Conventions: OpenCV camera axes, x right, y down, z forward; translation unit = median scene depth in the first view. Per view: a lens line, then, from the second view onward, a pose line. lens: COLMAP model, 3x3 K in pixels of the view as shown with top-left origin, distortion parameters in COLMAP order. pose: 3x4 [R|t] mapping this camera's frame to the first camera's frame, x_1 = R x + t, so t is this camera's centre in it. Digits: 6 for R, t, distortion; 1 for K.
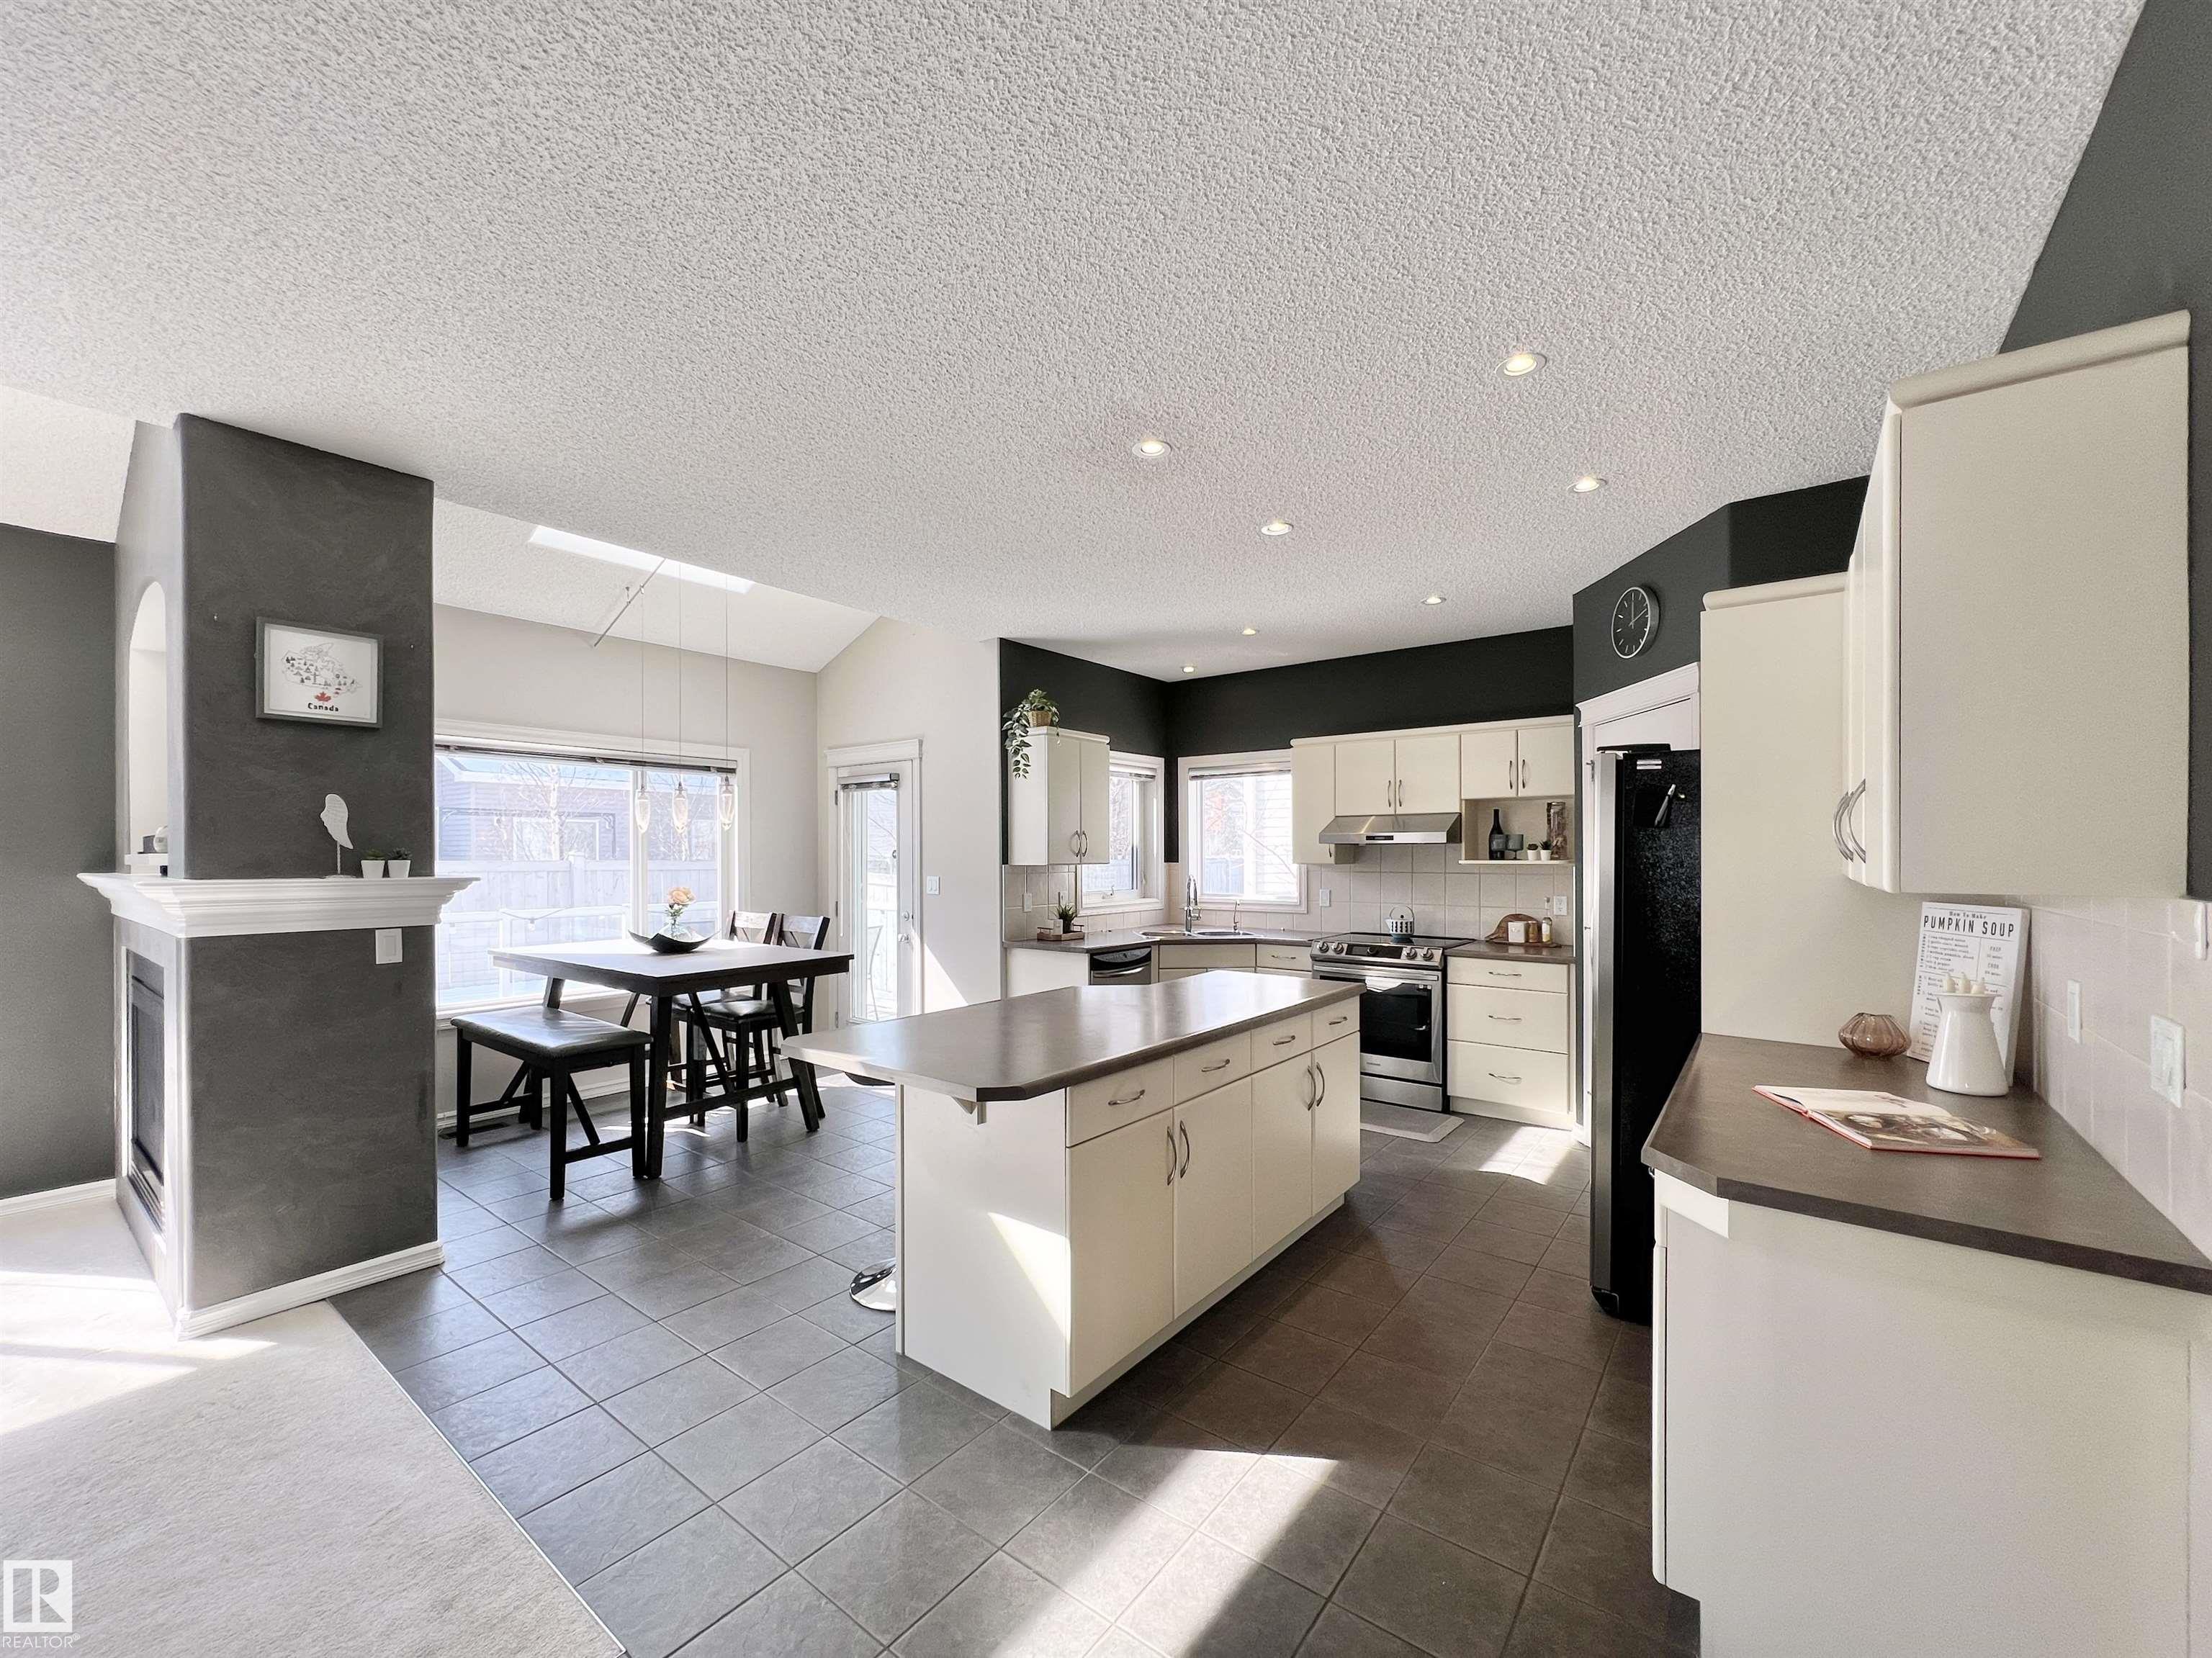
lens RADIAL K [[894.8, 0, 1094.2], [0, 894.8, 854.2], [0, 0, 1]] dist [-0.000607, -0.000039]
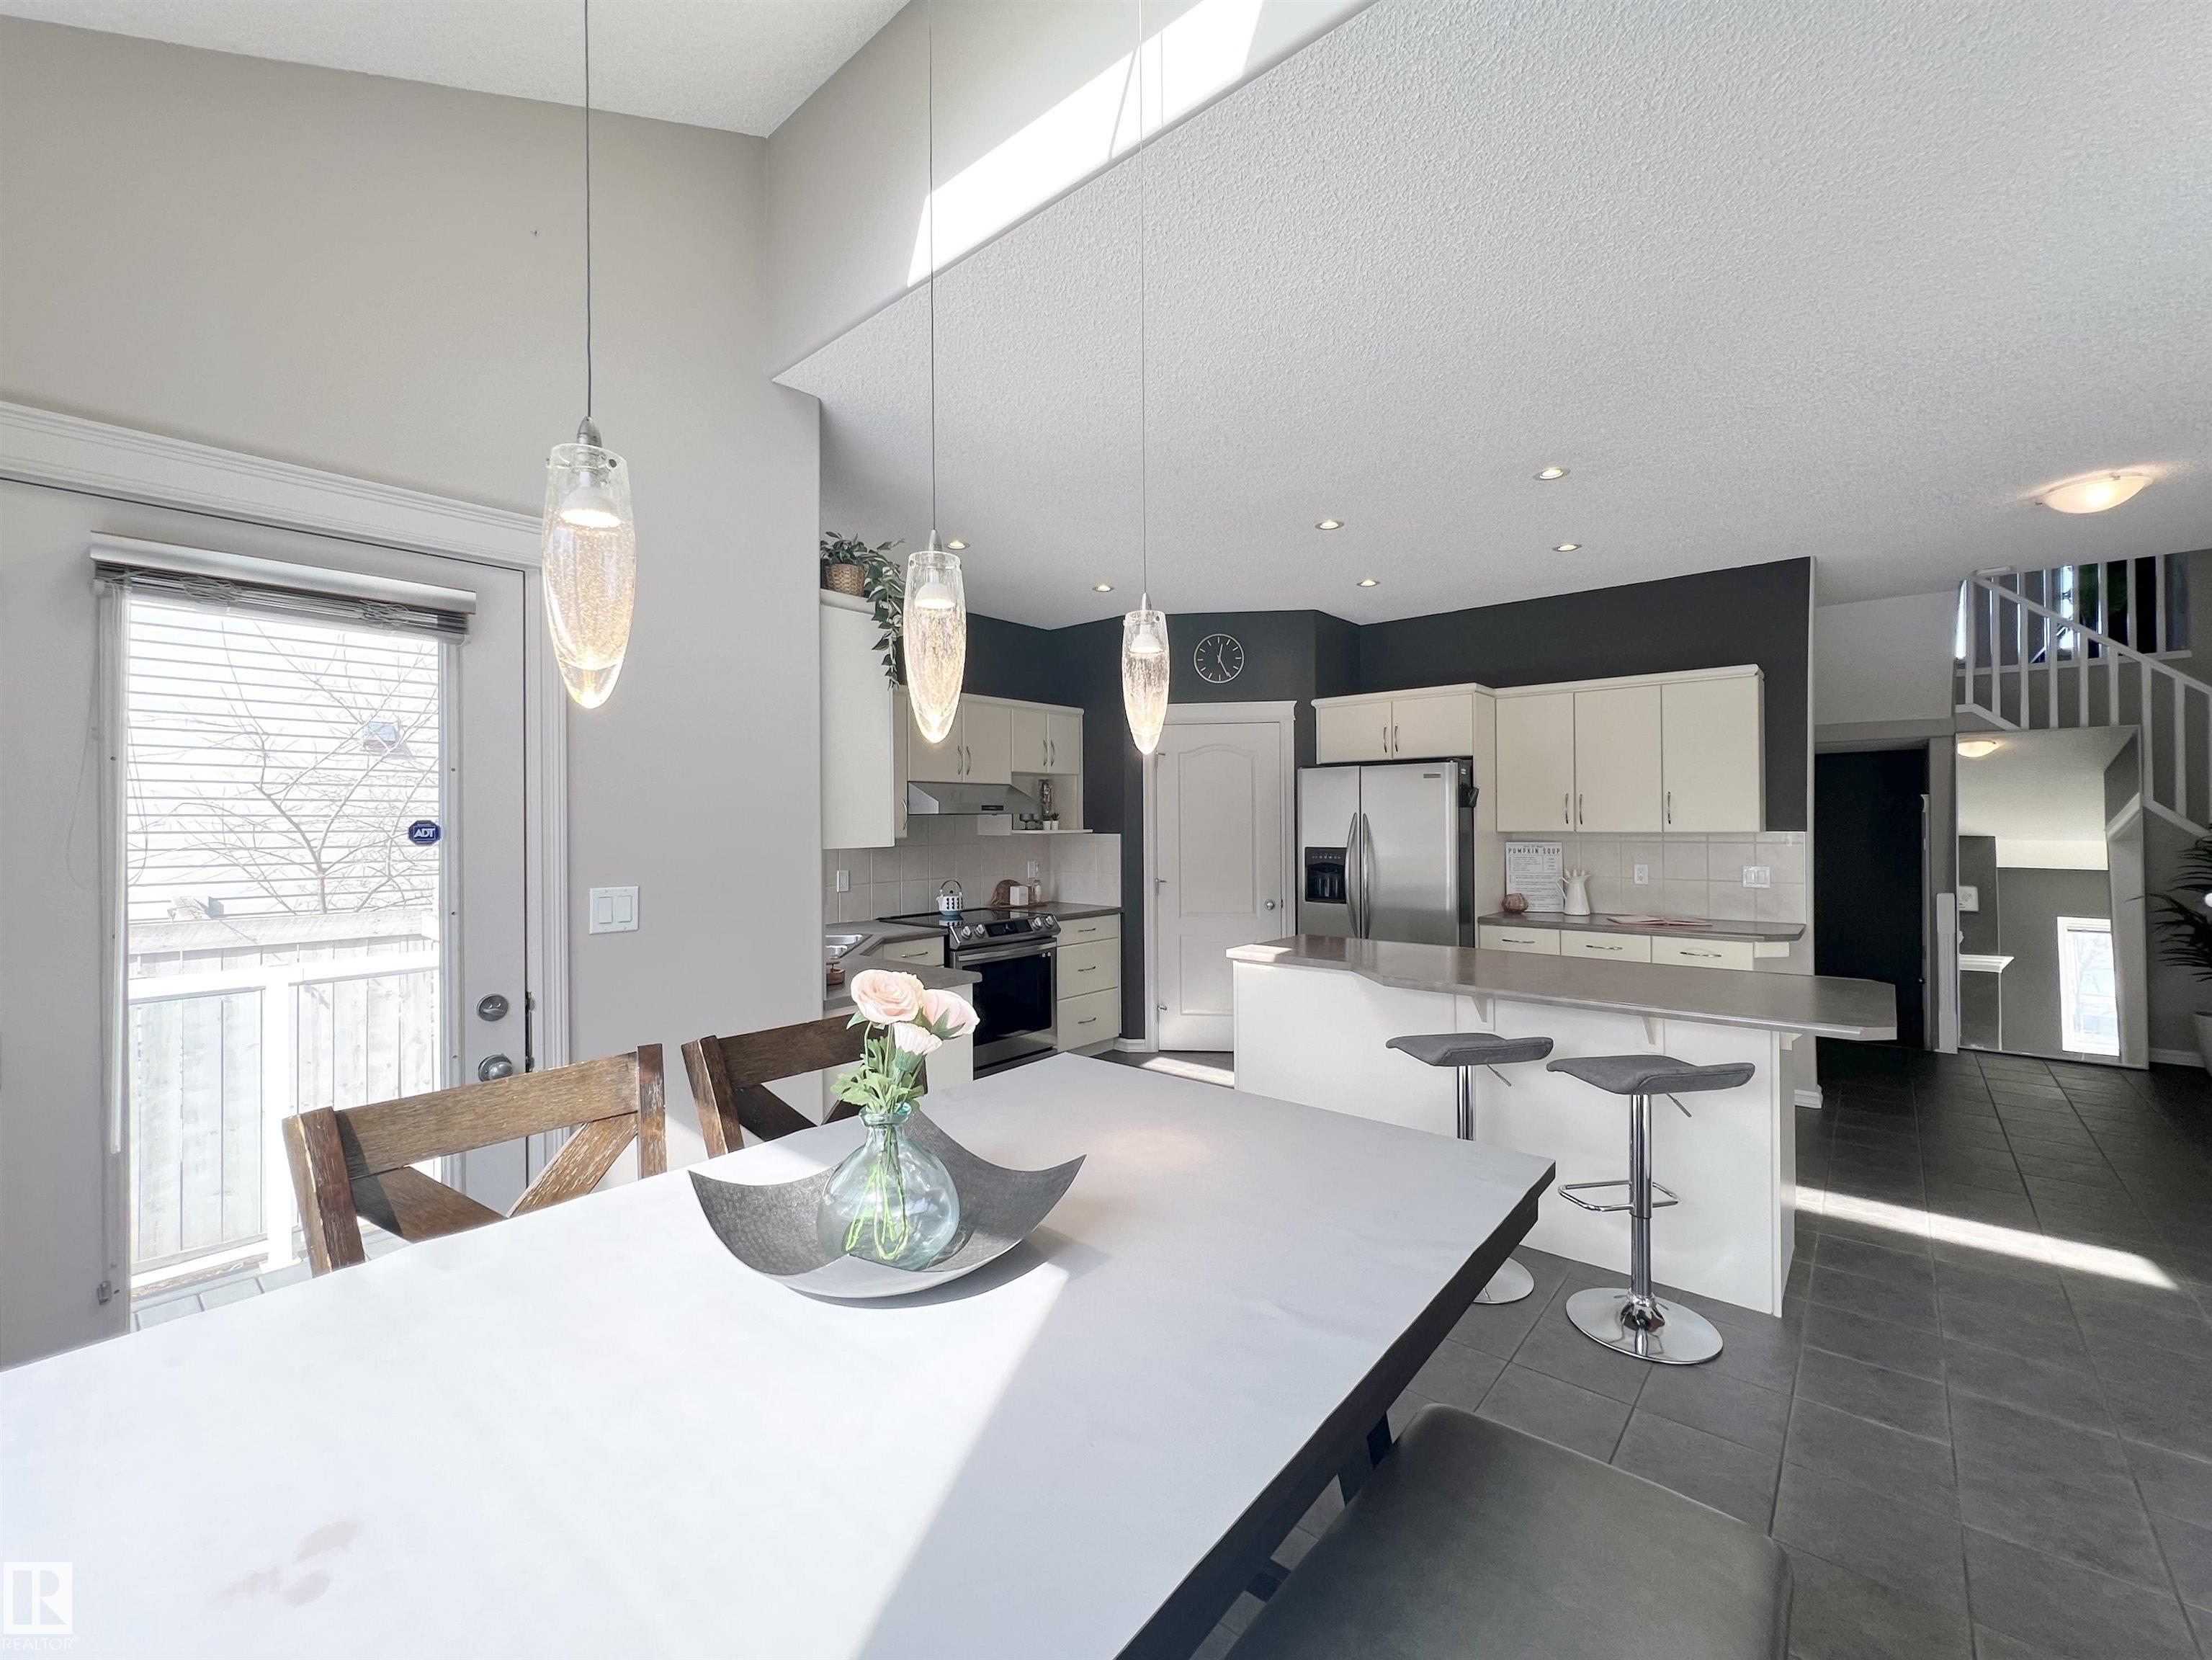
lens RADIAL K [[907.8, 0, 1102.5], [0, 907.8, 819.7], [0, 0, 1]] dist [-0.000700, -0.000027]
pose [[0.047700, 0.002257, 0.998859, -0.630499], [0.007698, 0.999967, -0.002627, -0.002576], [-0.998832, 0.007815, 0.047681, 0.845242]]
